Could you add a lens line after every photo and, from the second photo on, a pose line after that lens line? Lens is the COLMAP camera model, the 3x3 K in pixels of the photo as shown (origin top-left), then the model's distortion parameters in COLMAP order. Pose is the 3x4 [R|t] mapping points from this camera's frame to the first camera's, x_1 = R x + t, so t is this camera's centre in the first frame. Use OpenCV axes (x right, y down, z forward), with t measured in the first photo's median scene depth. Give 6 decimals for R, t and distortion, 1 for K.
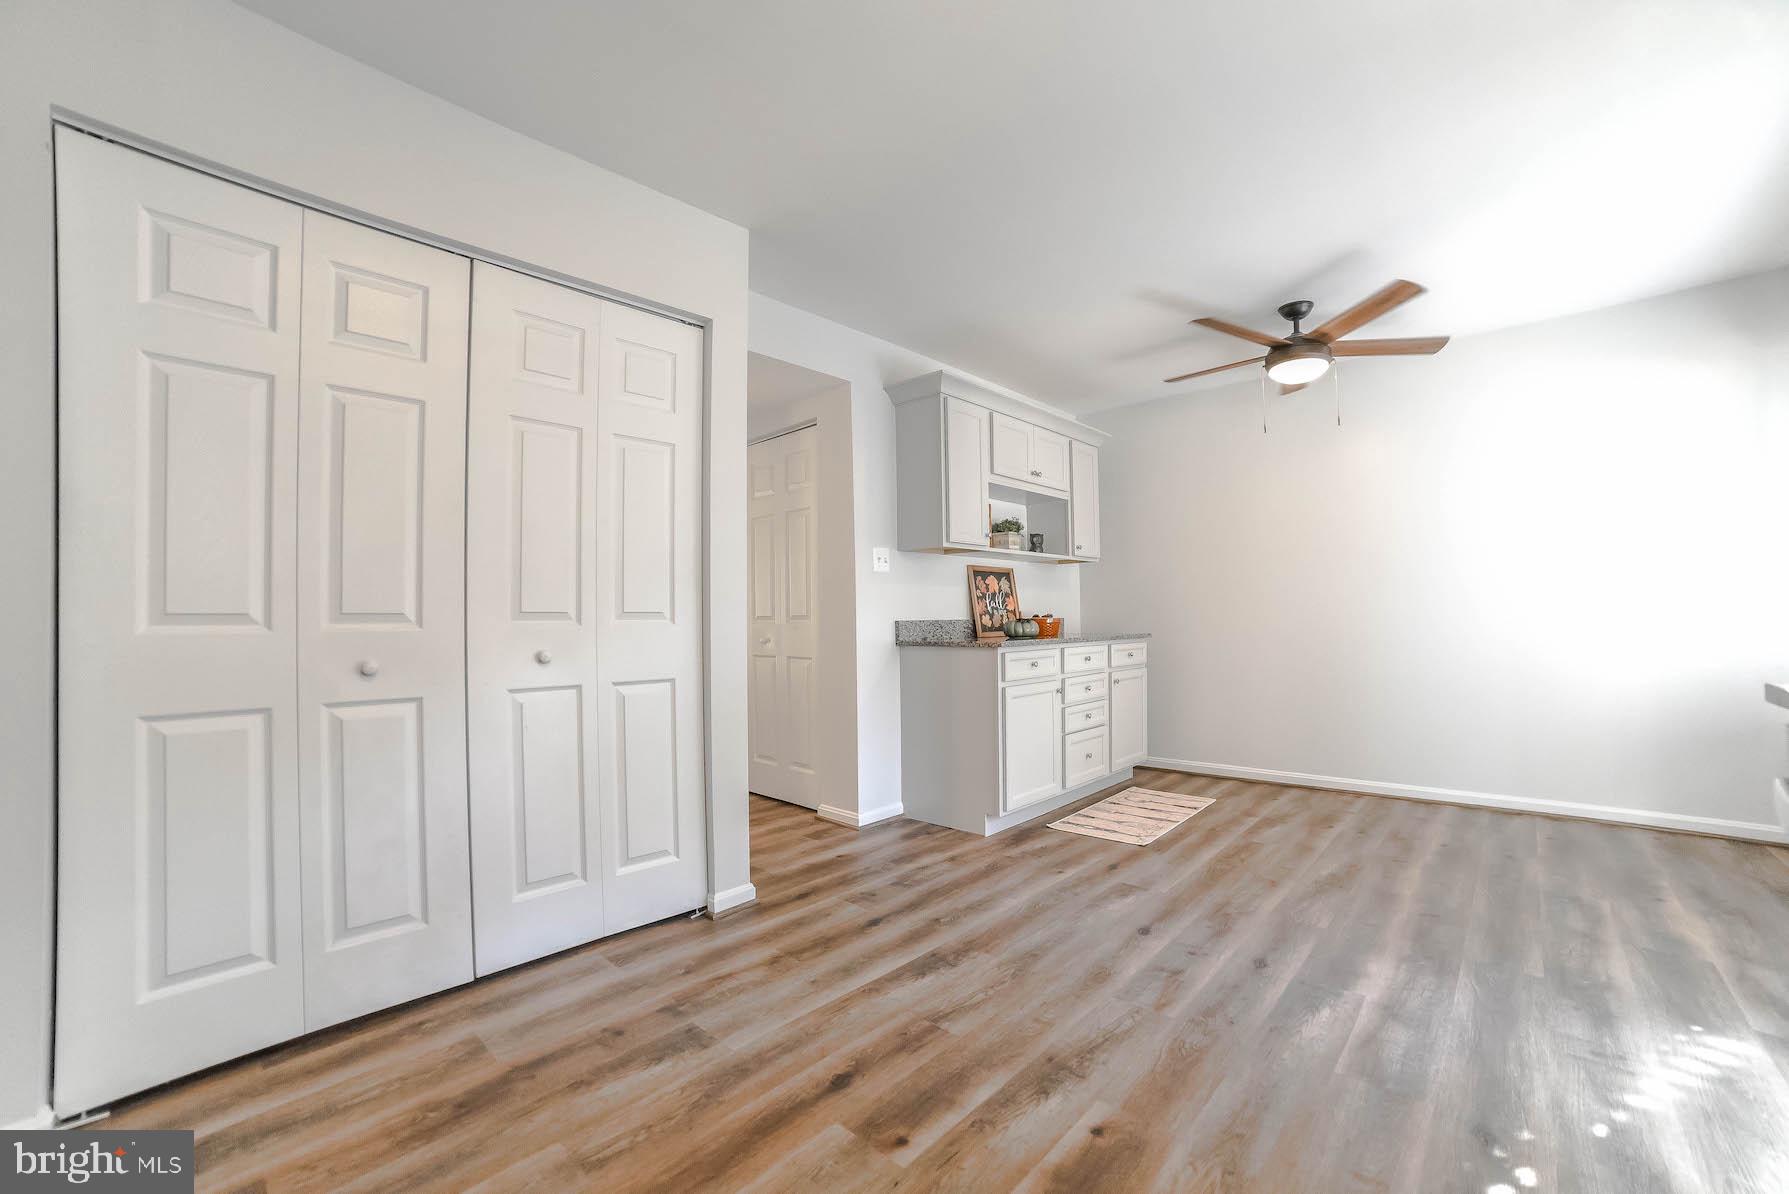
lens RADIAL K [[752.6, 0, 894.5], [0, 752.6, 621.9], [0, 0, 1]] dist [-0.083307, 0.042013]
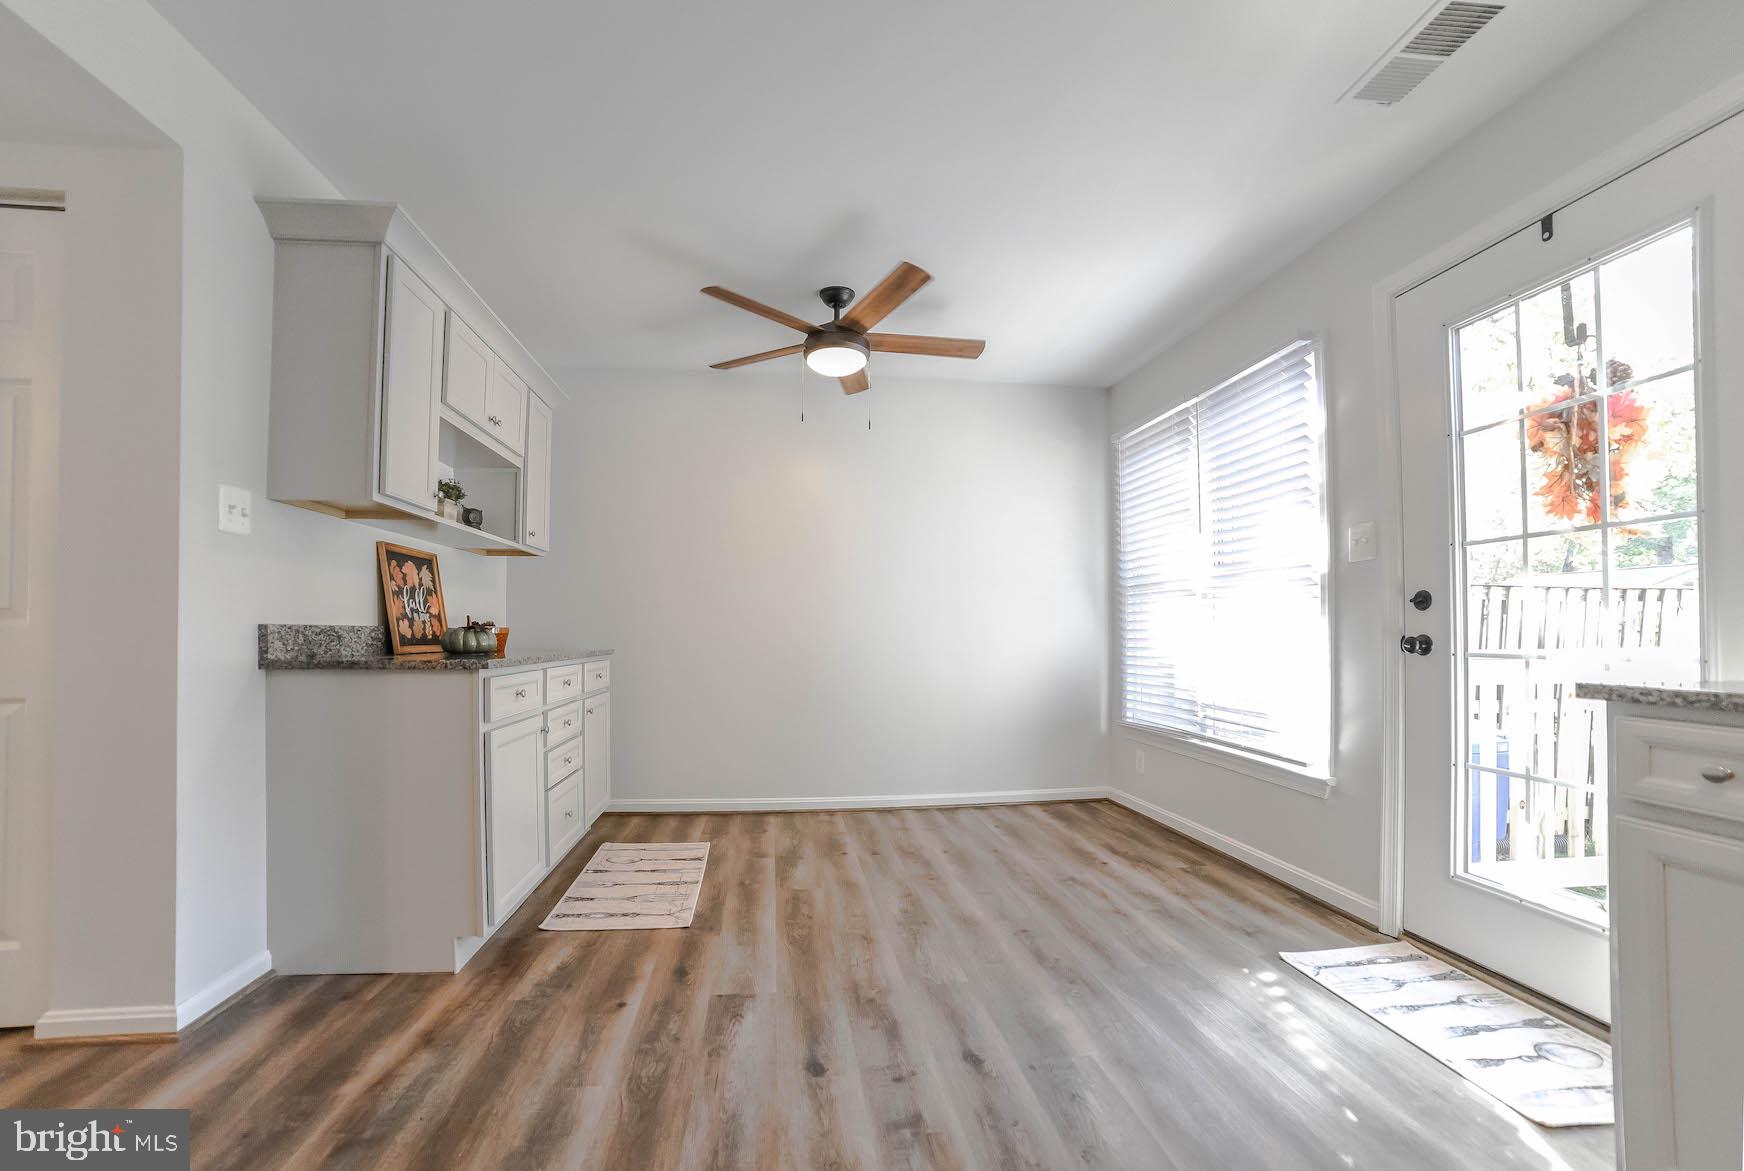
lens RADIAL K [[746.0, 0, 874.7], [0, 746.0, 626.6], [0, 0, 1]] dist [-0.089373, 0.035224]
pose [[0.654231, 0.023003, 0.755945, -0.107431], [-0.008132, 0.999694, -0.023383, 0.010067], [-0.756251, 0.009151, 0.654218, 0.346279]]
